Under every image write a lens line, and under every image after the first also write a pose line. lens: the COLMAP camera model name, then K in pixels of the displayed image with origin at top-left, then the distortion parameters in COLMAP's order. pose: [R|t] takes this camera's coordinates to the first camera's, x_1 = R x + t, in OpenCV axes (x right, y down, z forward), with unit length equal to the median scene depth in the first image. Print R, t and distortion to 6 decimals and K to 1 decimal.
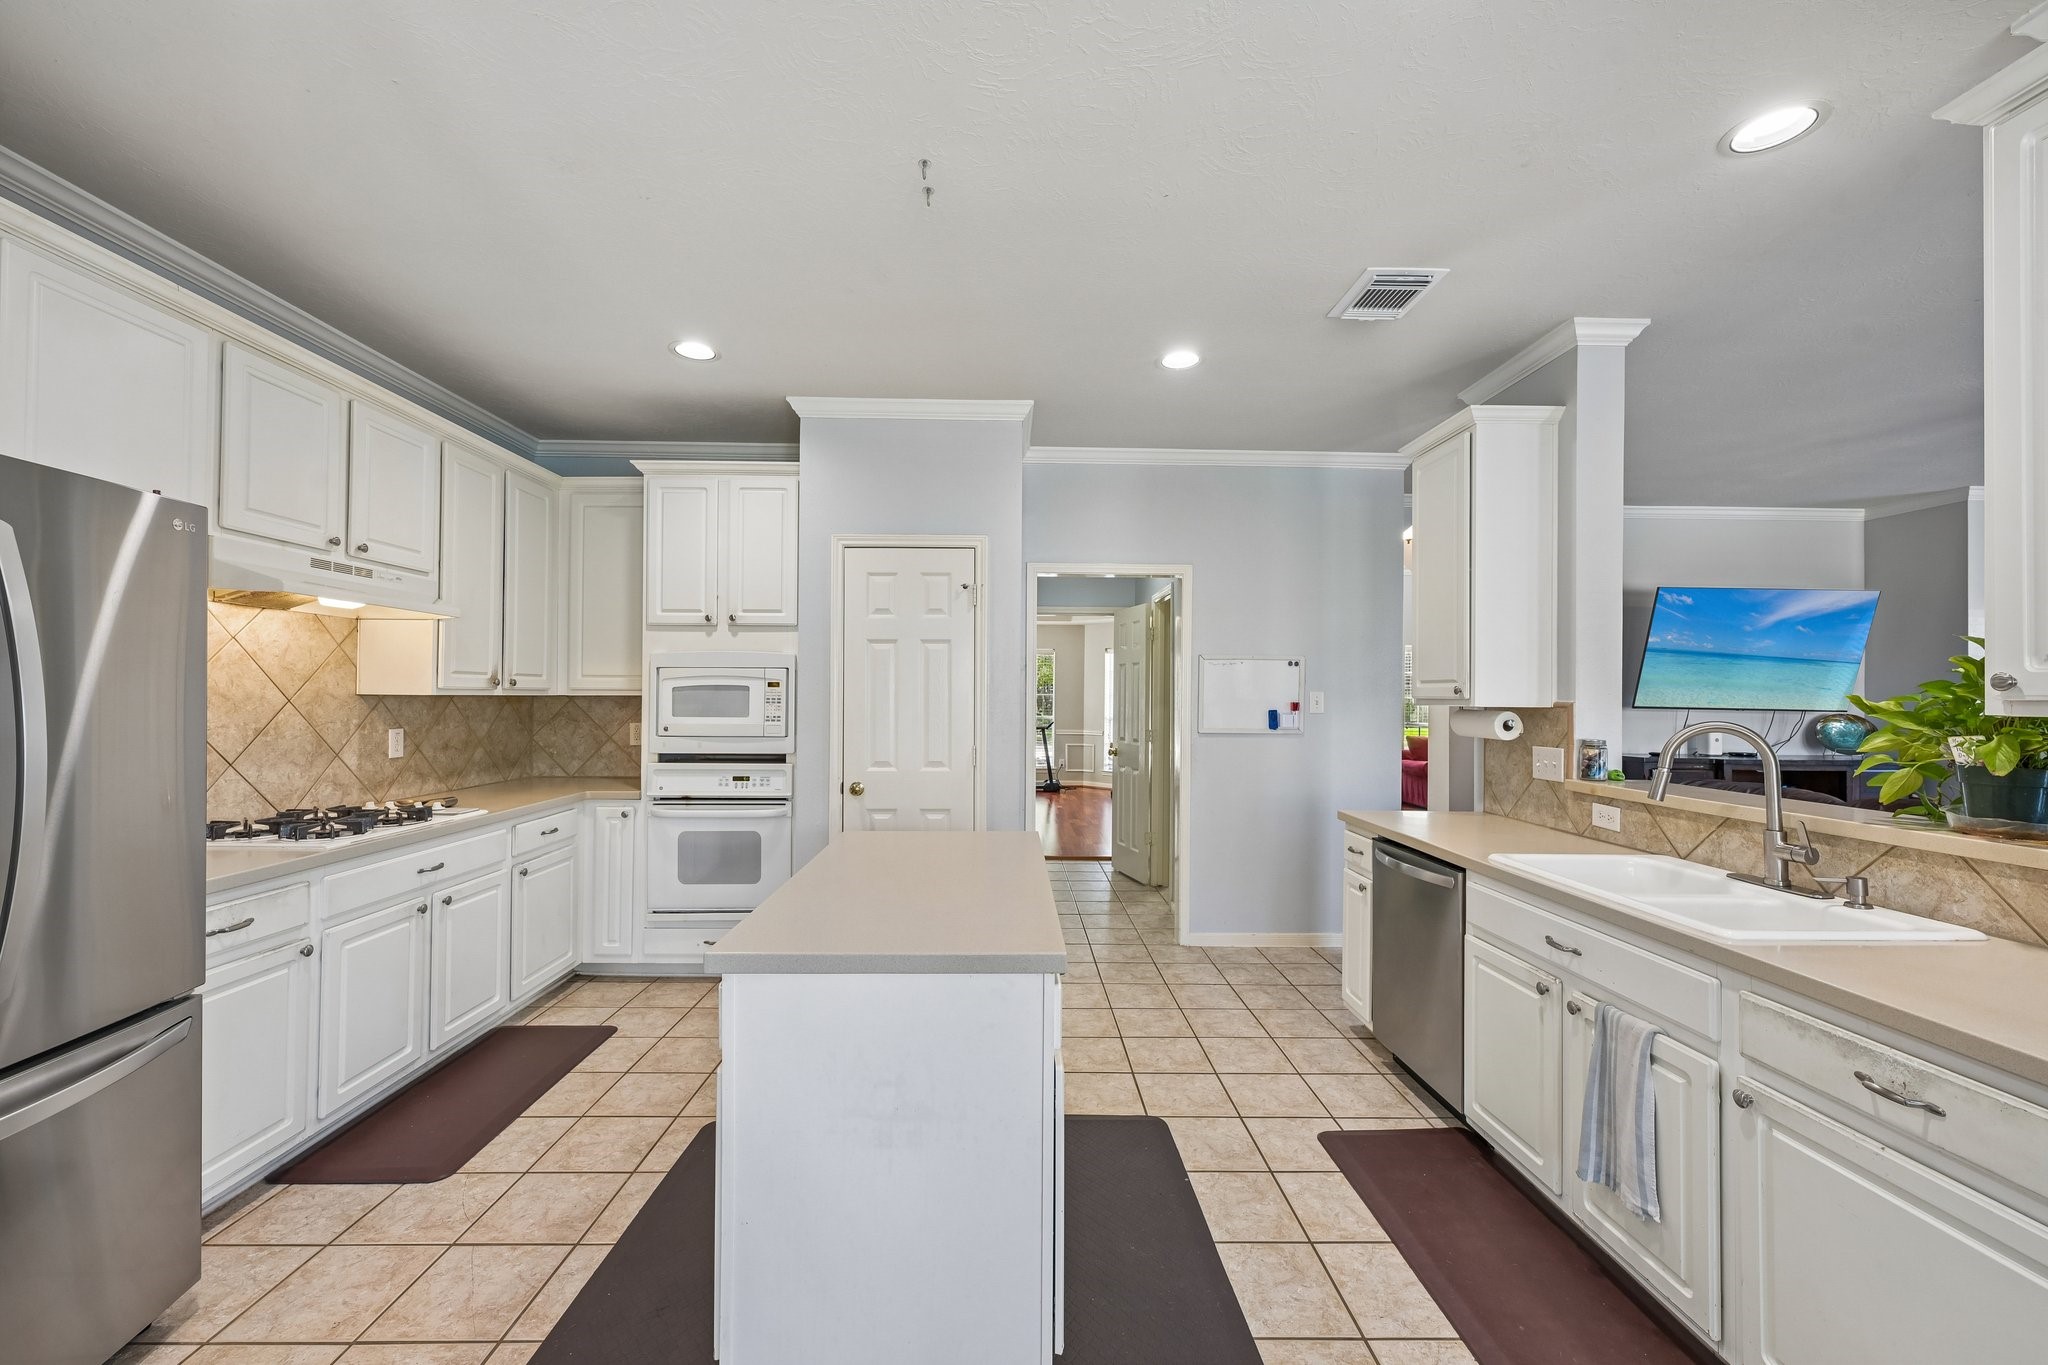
lens RADIAL K [[810.9, 0, 1027.2], [0, 810.9, 684.5], [0, 0, 1]] dist [0.001225, -0.000494]
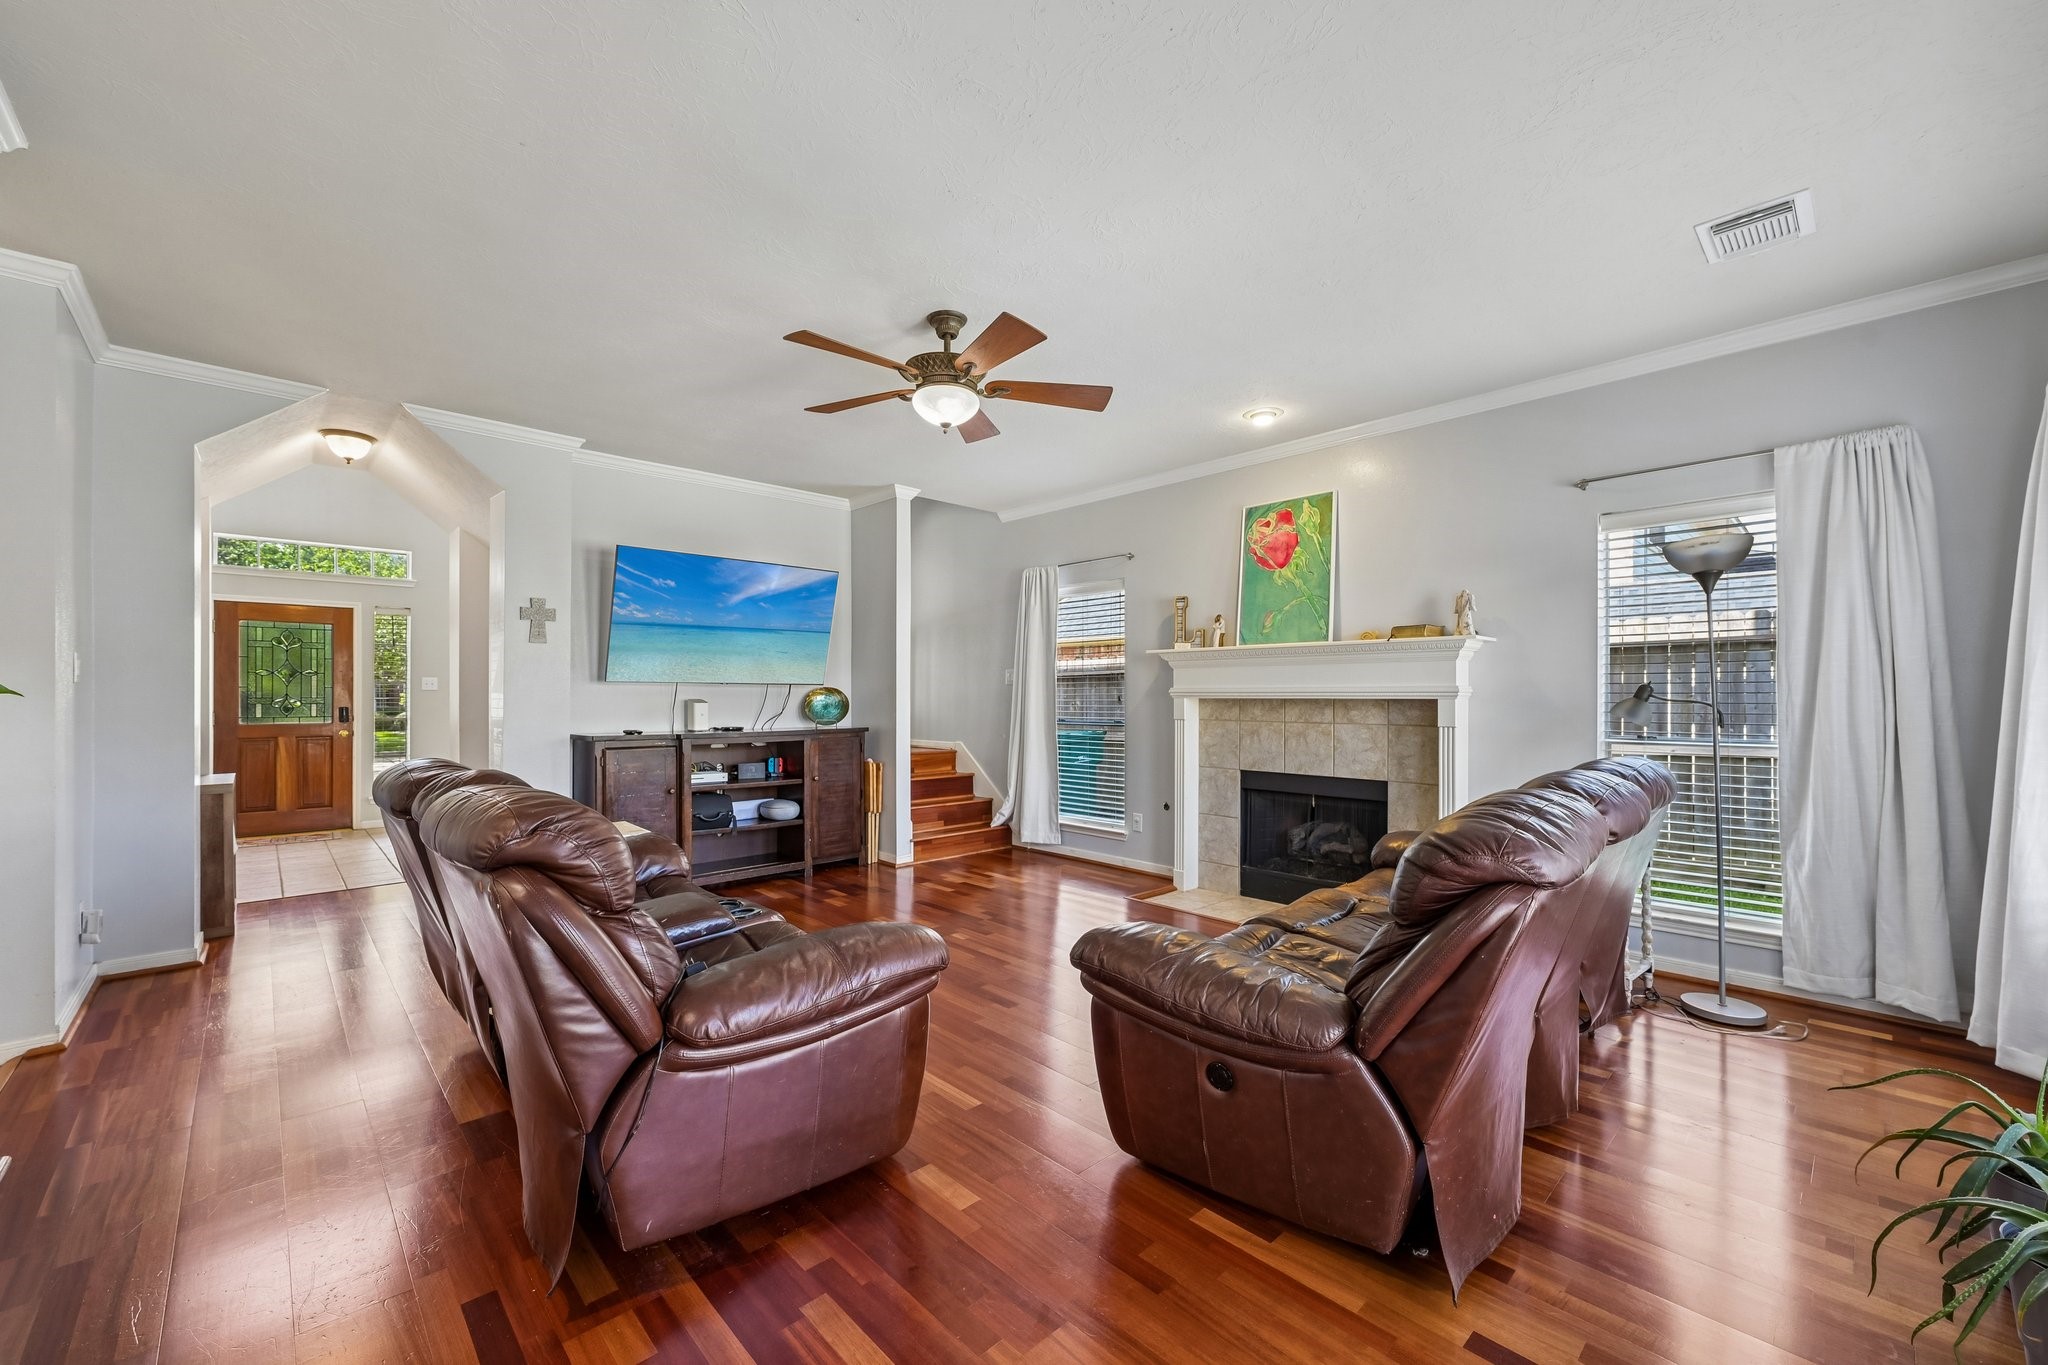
lens RADIAL K [[810.9, 0, 1022.2], [0, 810.9, 688.7], [0, 0, 1]] dist [0.001225, -0.000494]
pose [[0.743315, -0.007349, 0.668901, 0.752197], [0.000647, 0.999947, 0.010268, 0.042763], [-0.668941, -0.007200, 0.743281, 0.048546]]
